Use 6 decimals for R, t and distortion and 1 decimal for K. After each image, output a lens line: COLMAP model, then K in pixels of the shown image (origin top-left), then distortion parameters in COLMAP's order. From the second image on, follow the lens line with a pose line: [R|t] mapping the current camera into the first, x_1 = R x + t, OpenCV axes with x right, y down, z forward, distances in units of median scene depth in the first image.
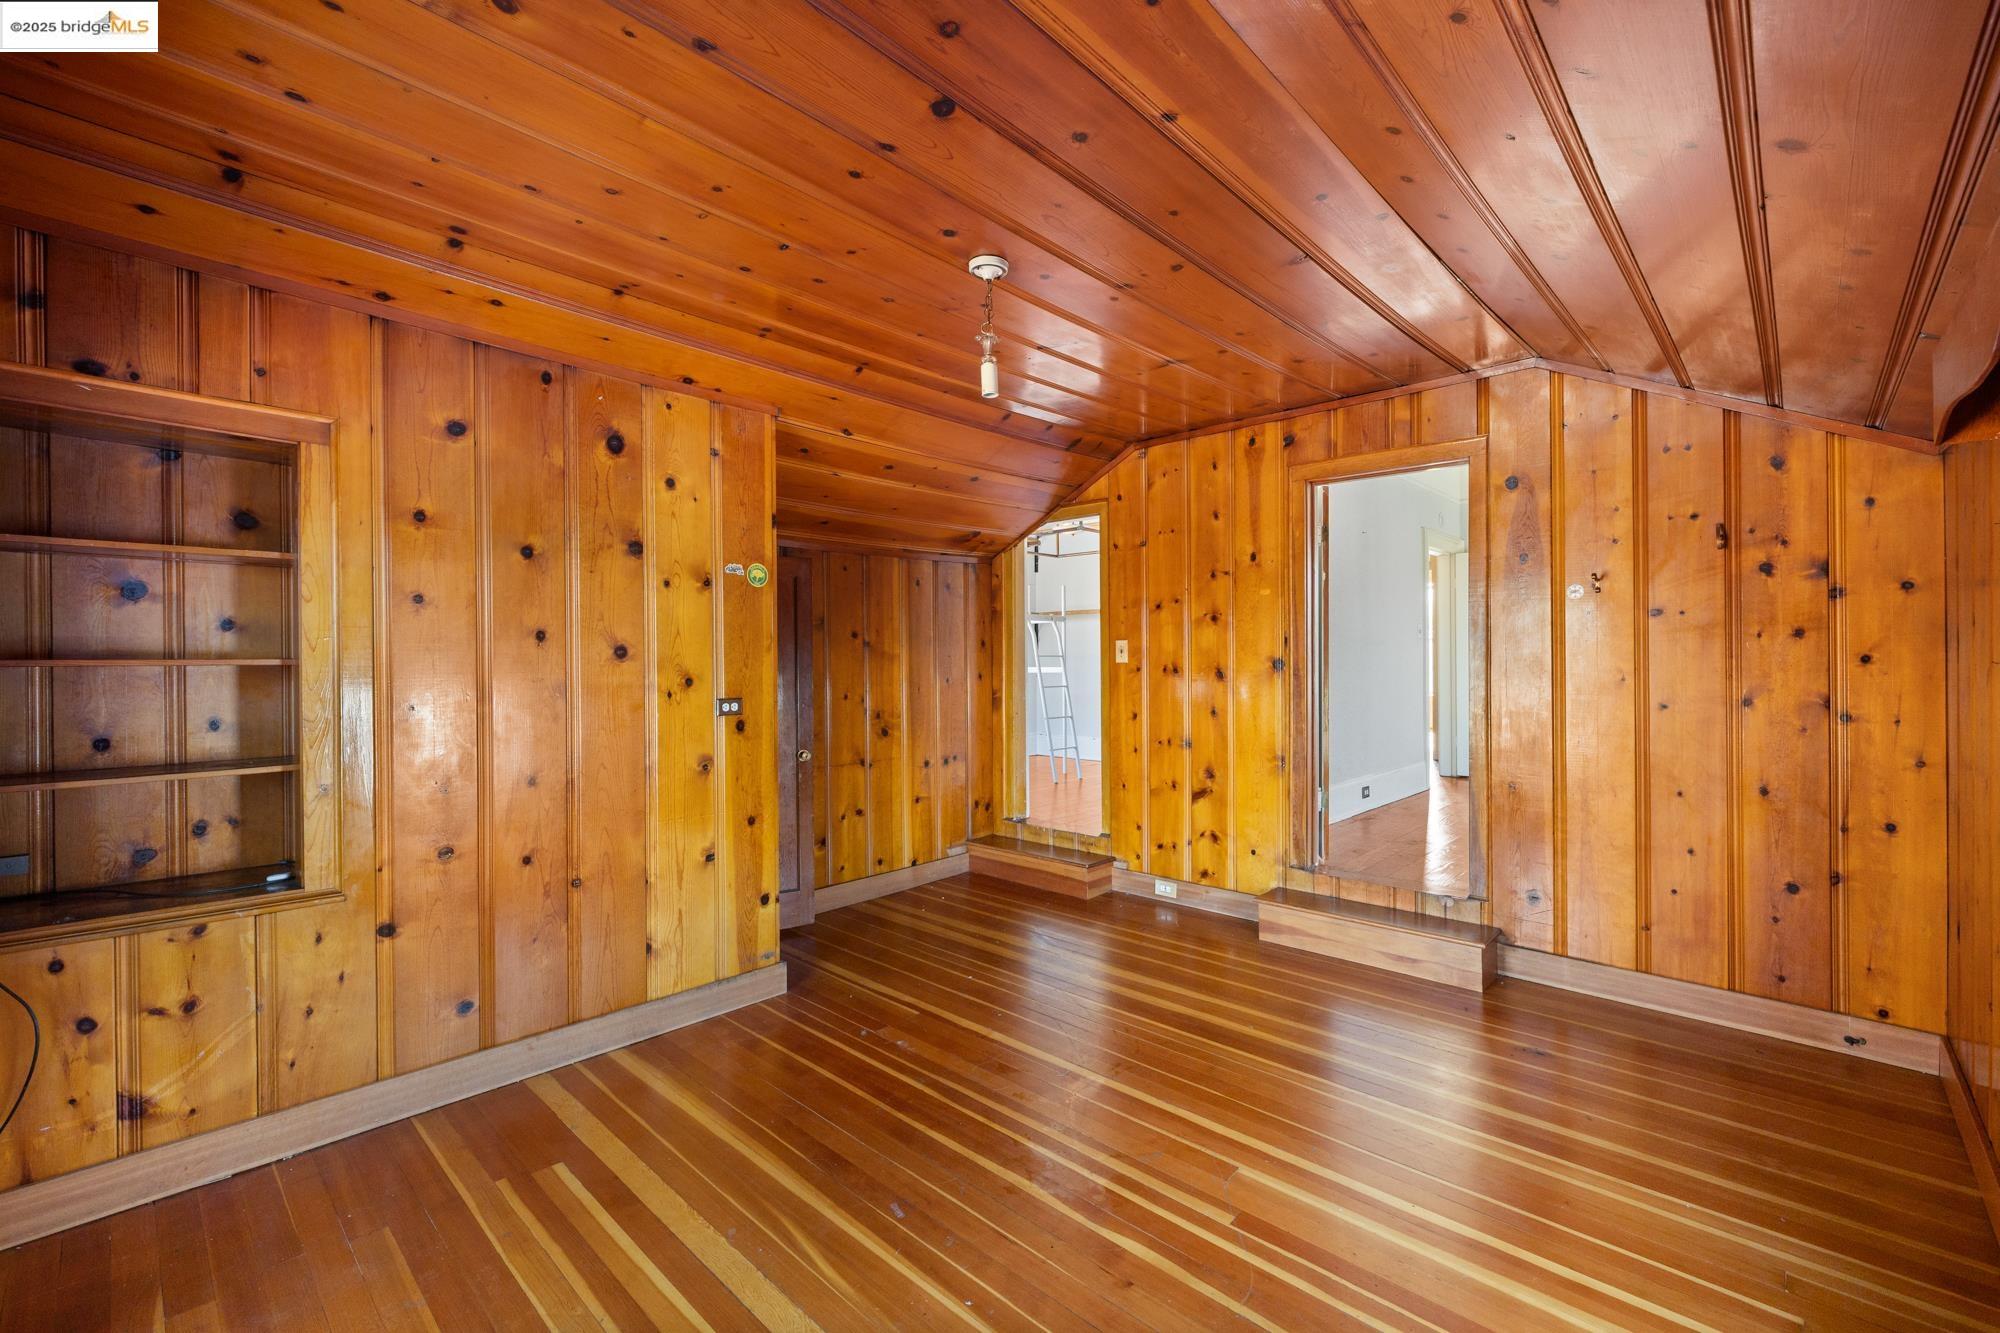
lens RADIAL K [[839.2, 0, 1004.1], [0, 839.2, 663.8], [0, 0, 1]] dist [-0.002799, 0.001547]
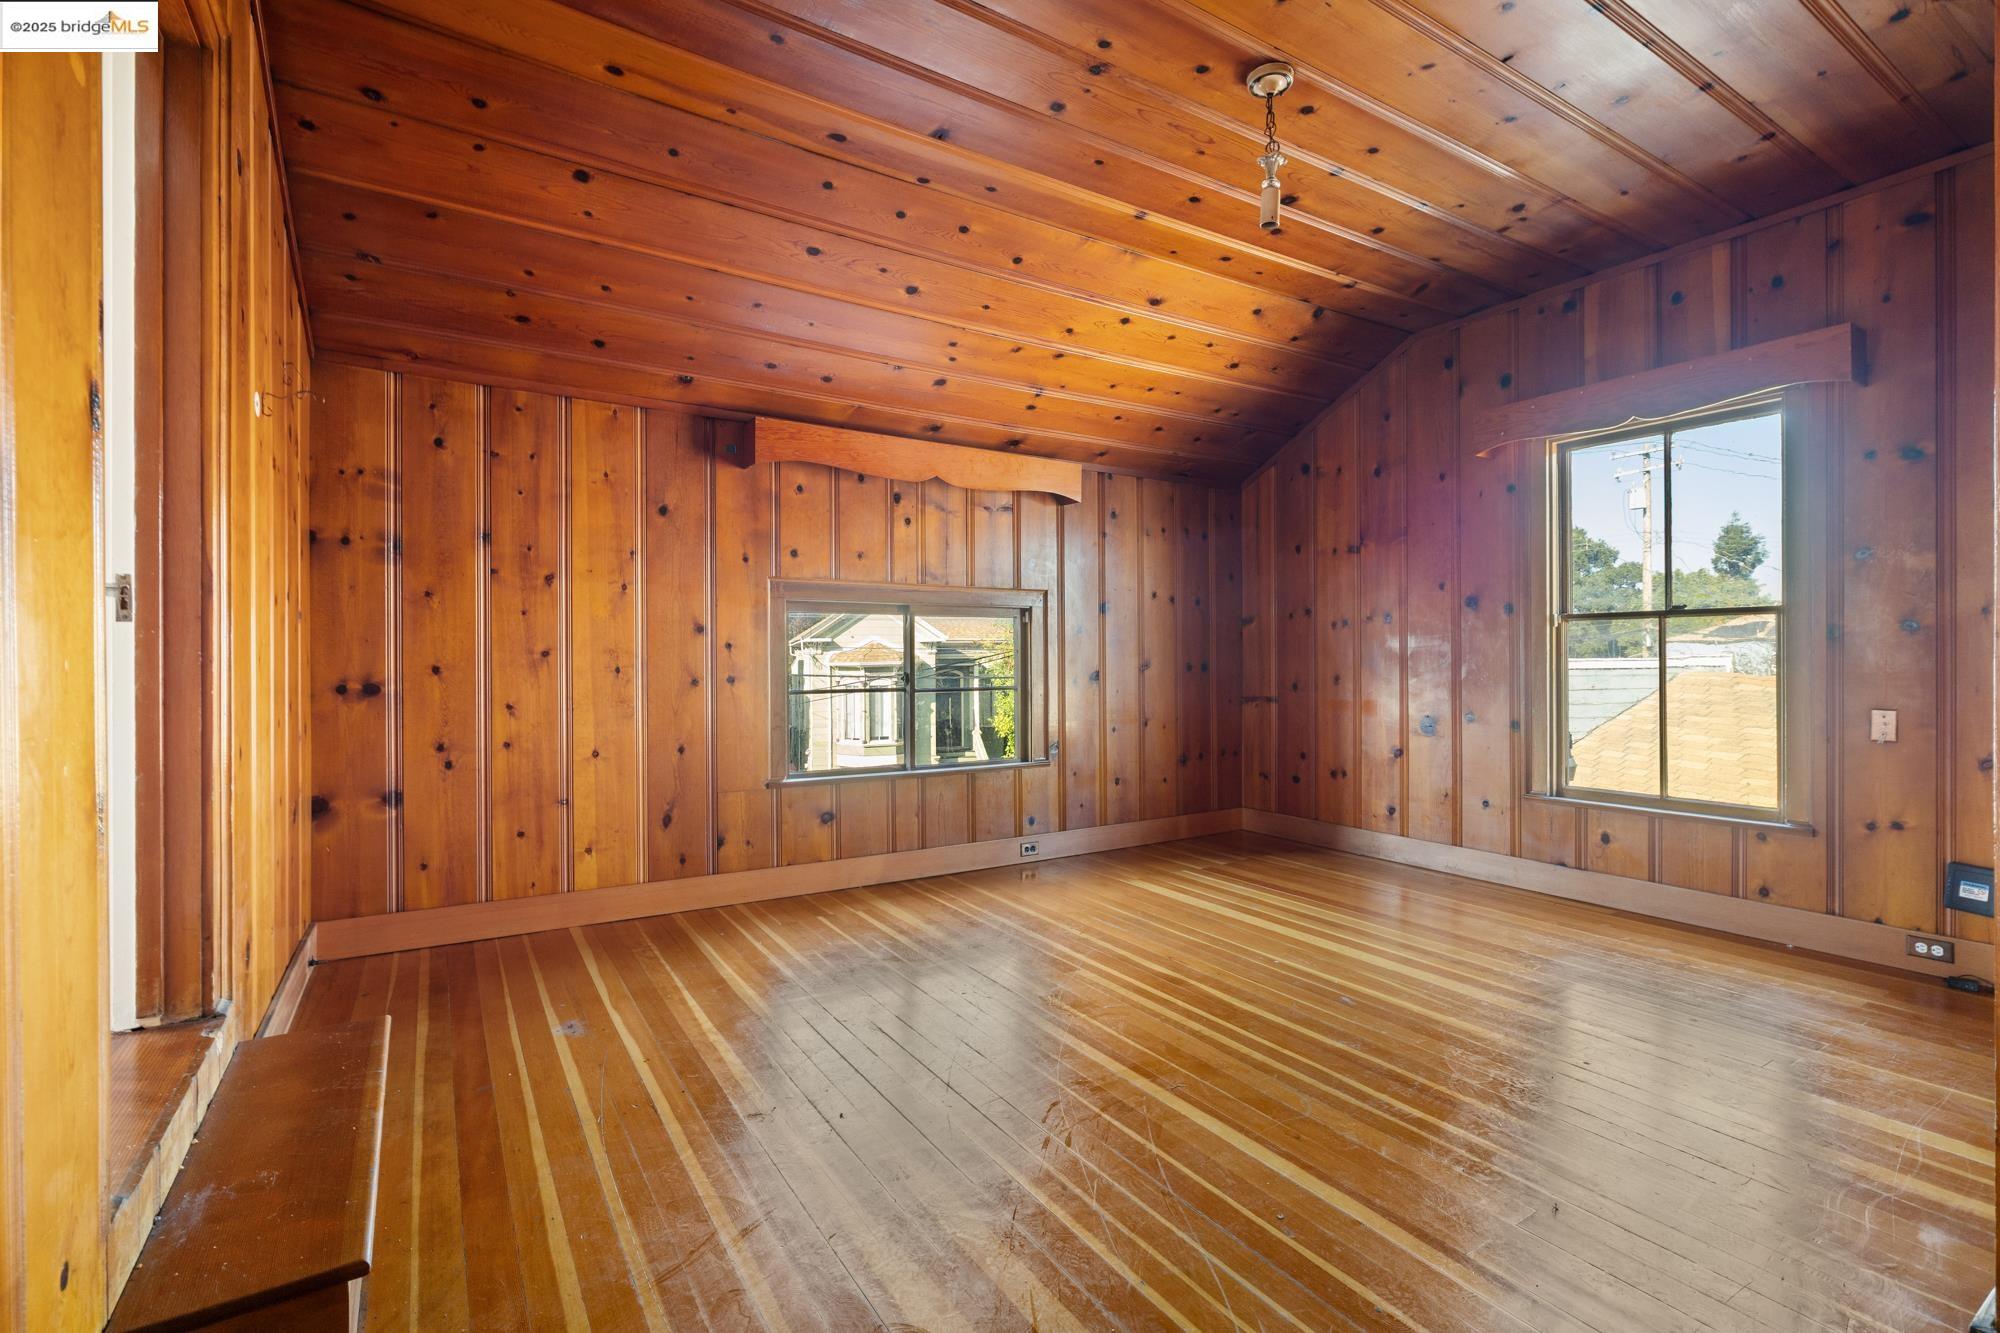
lens RADIAL K [[870.6, 0, 997.7], [0, 870.6, 665.8], [0, 0, 1]] dist [-0.008624, -0.000310]
pose [[-0.964150, 0.003200, 0.265340, 0.026314], [0.004565, 0.999979, 0.004526, 0.175051], [-0.265320, 0.005575, -0.964144, 2.452812]]
